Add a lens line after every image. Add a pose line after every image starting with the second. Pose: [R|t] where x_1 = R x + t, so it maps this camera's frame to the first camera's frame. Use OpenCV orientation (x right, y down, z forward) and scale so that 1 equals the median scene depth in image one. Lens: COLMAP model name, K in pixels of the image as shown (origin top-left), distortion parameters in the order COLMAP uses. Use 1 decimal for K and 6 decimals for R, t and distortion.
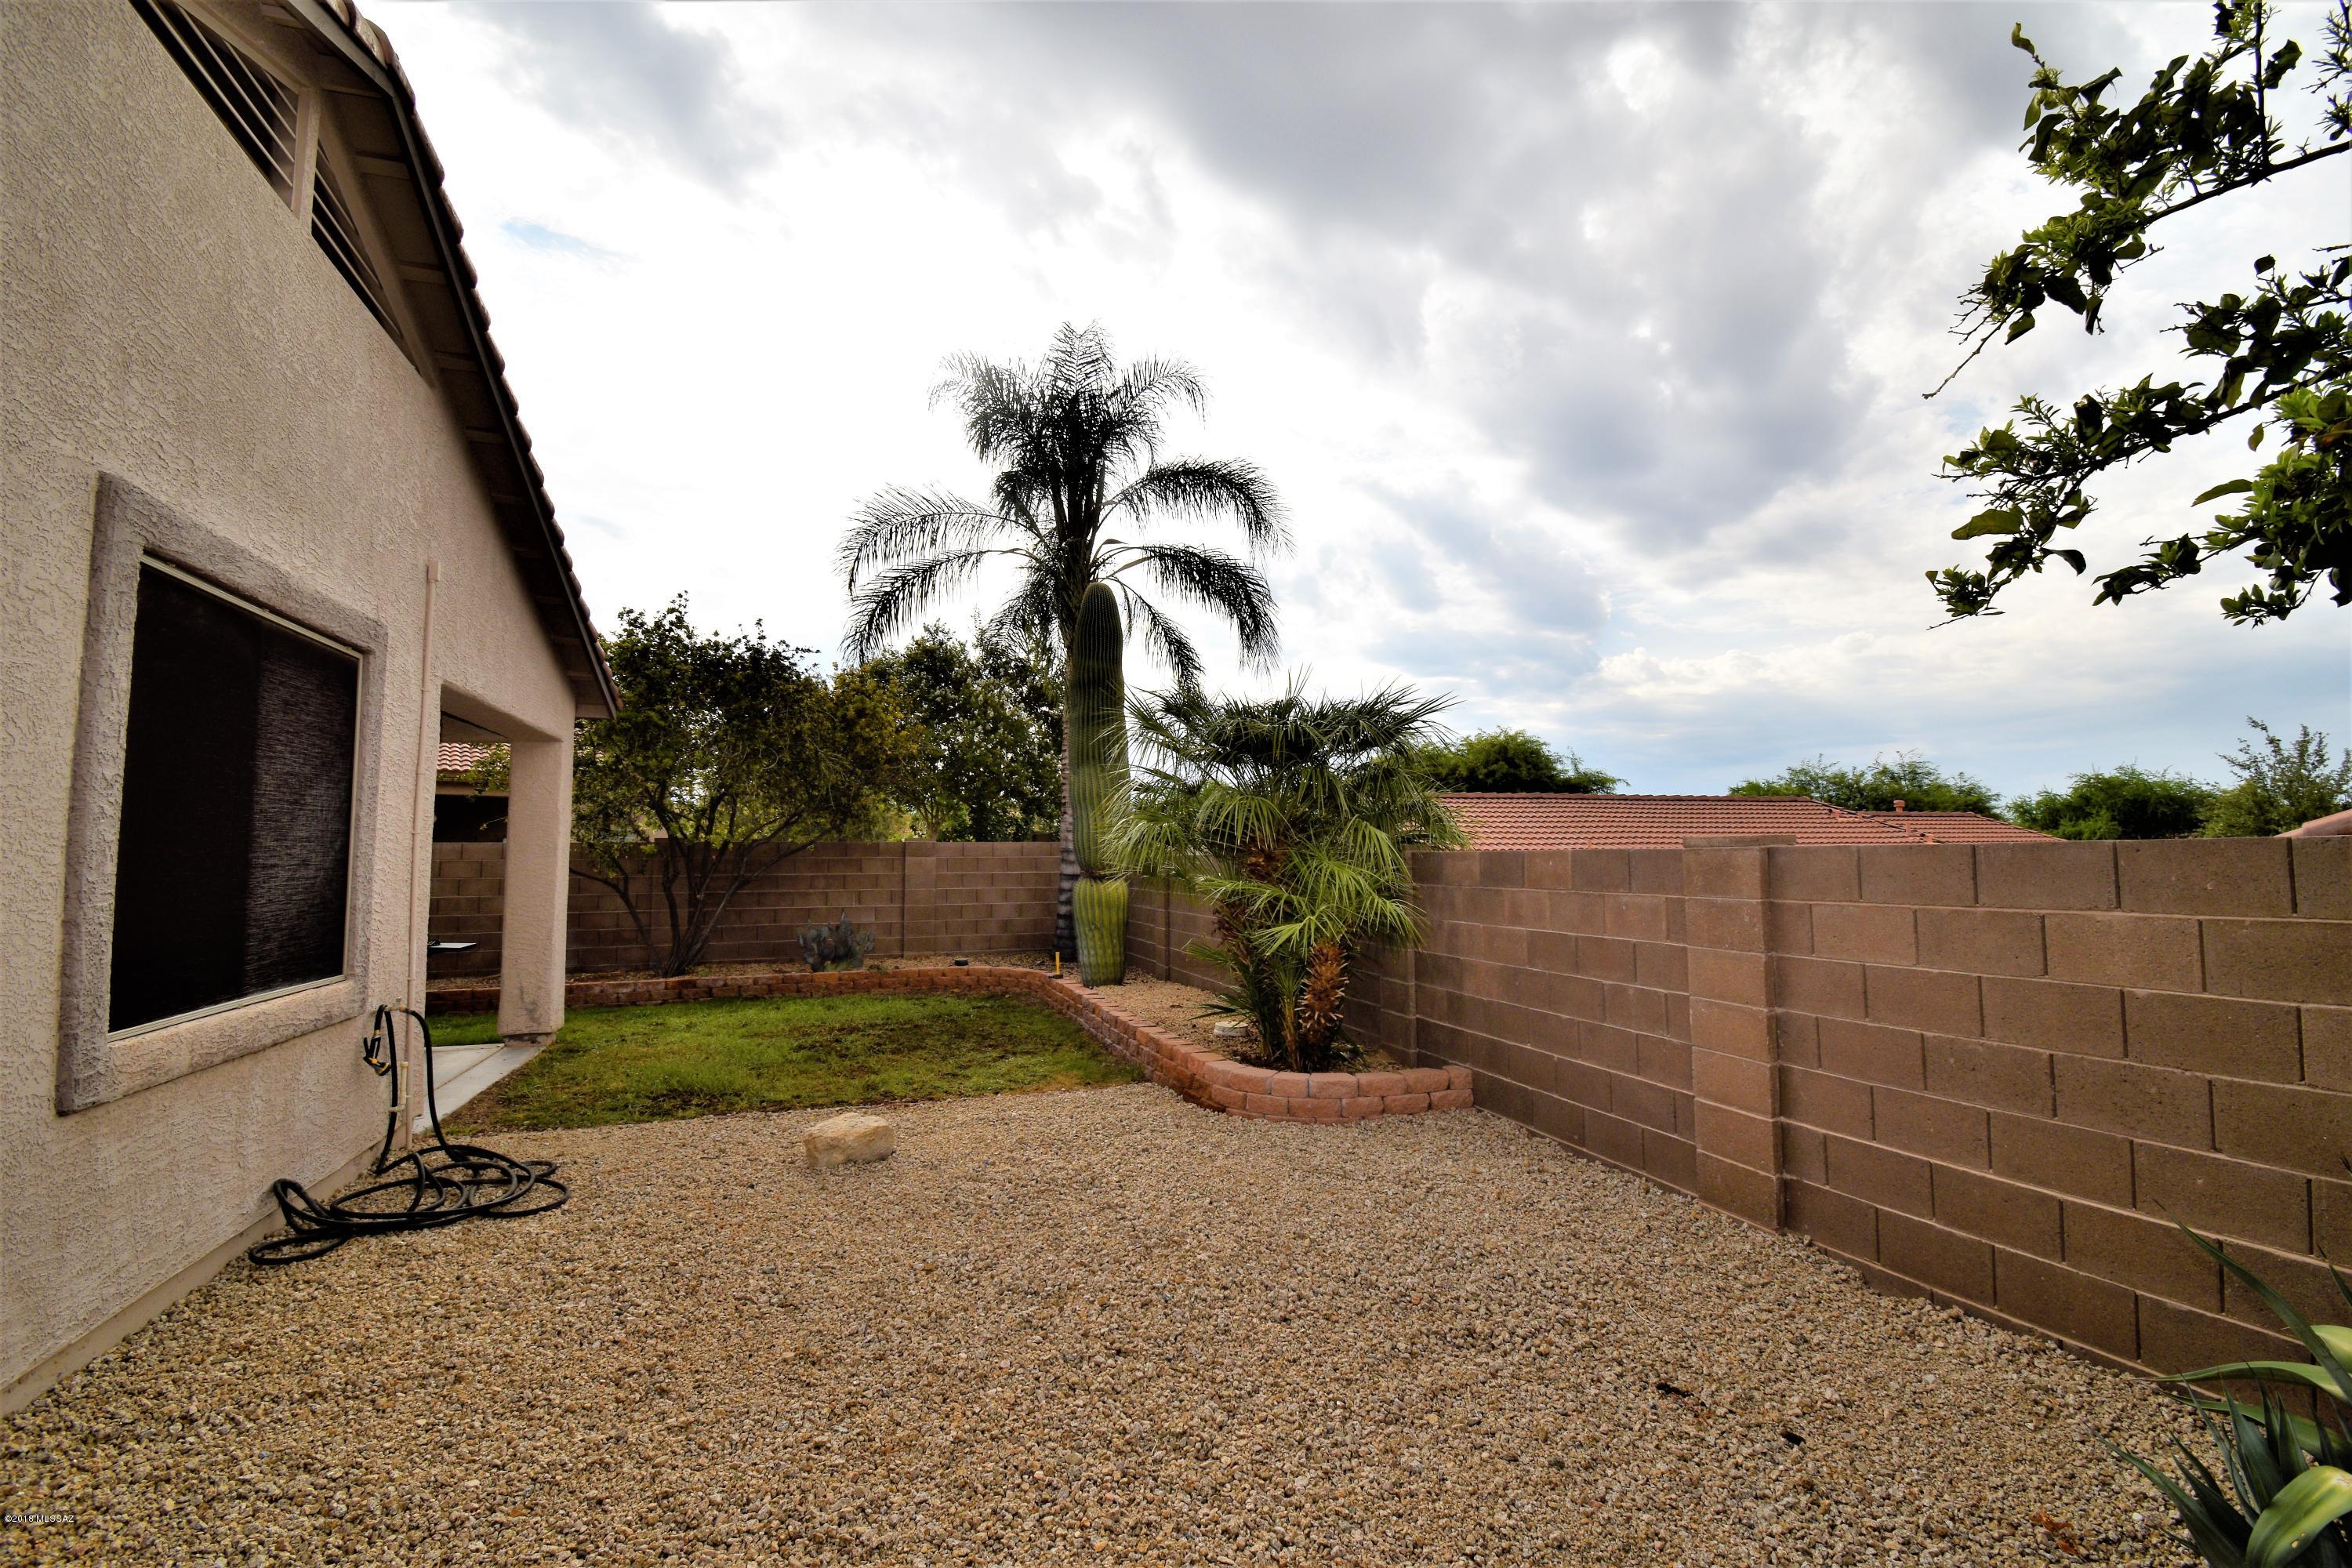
lens RADIAL K [[1032.7, 0, 1176.0], [0, 1032.7, 784.0], [0, 0, 1]] dist [0.025496, -0.027560]
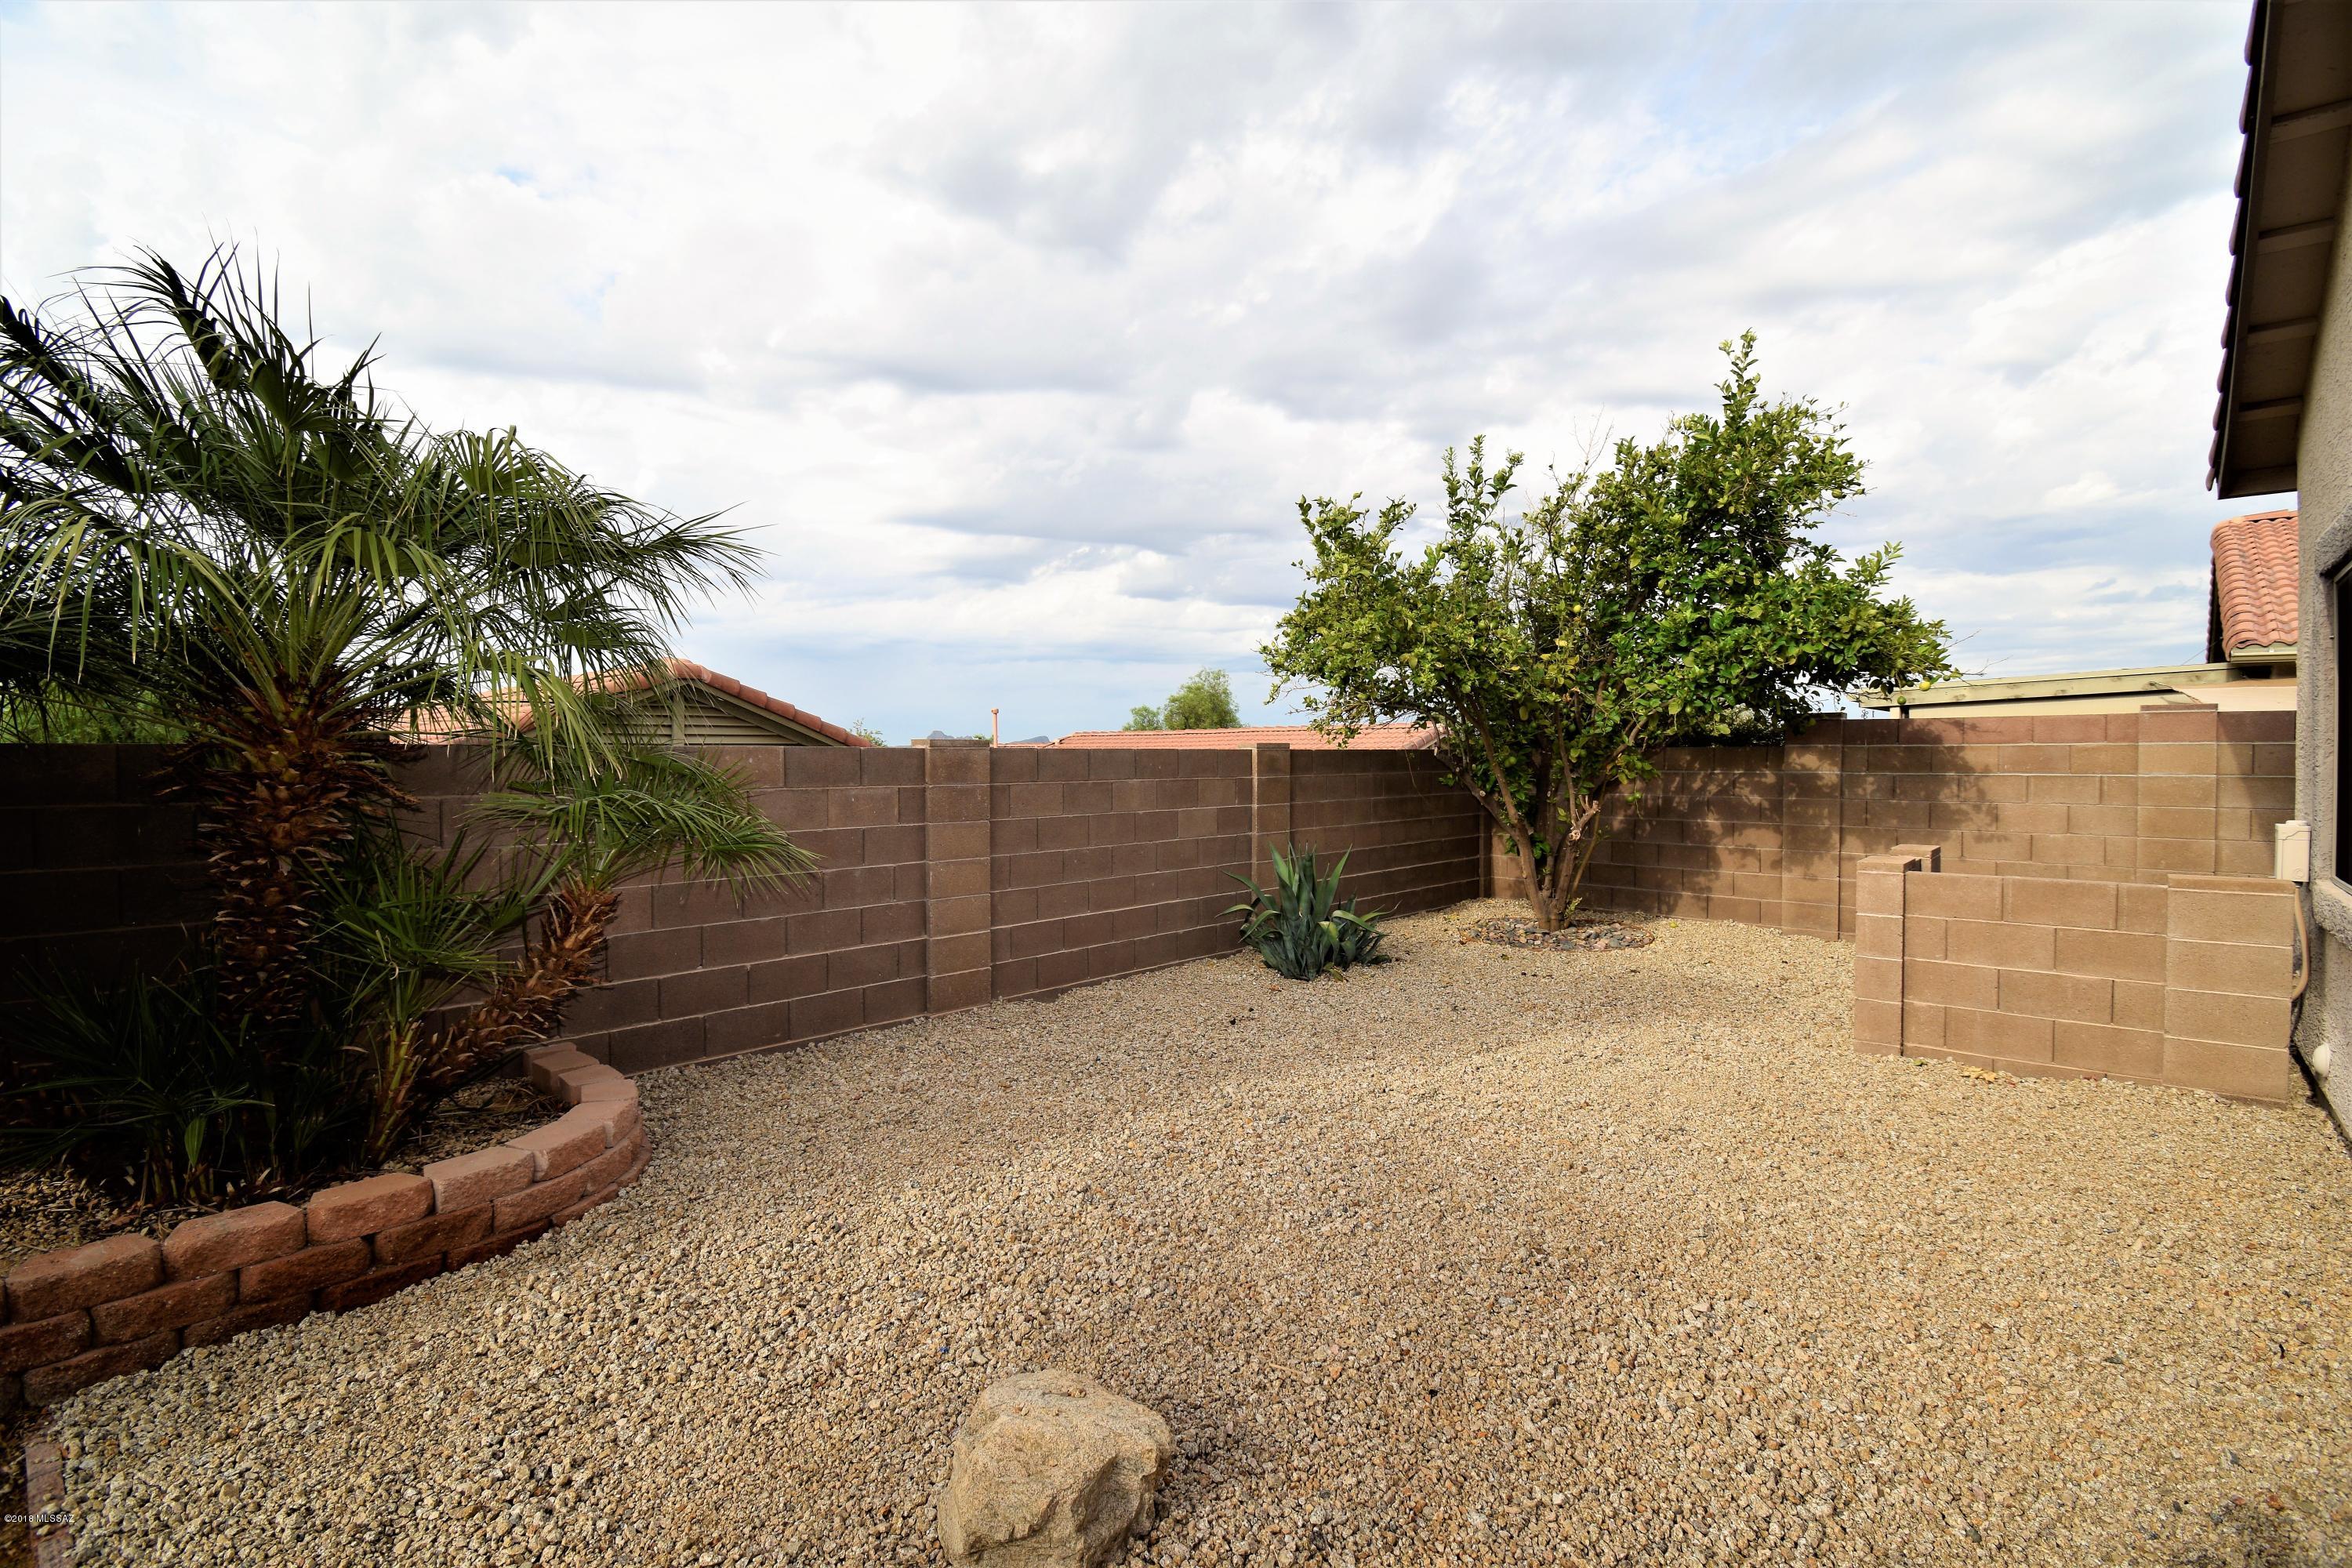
lens RADIAL K [[1032.7, 0, 1176.0], [0, 1032.7, 784.0], [0, 0, 1]] dist [0.025496, -0.027560]
pose [[-0.479511, -0.022118, 0.877257, -0.789421], [-0.065610, 0.997788, -0.010706, 0.102523], [-0.875080, -0.062691, -0.479901, 1.375898]]
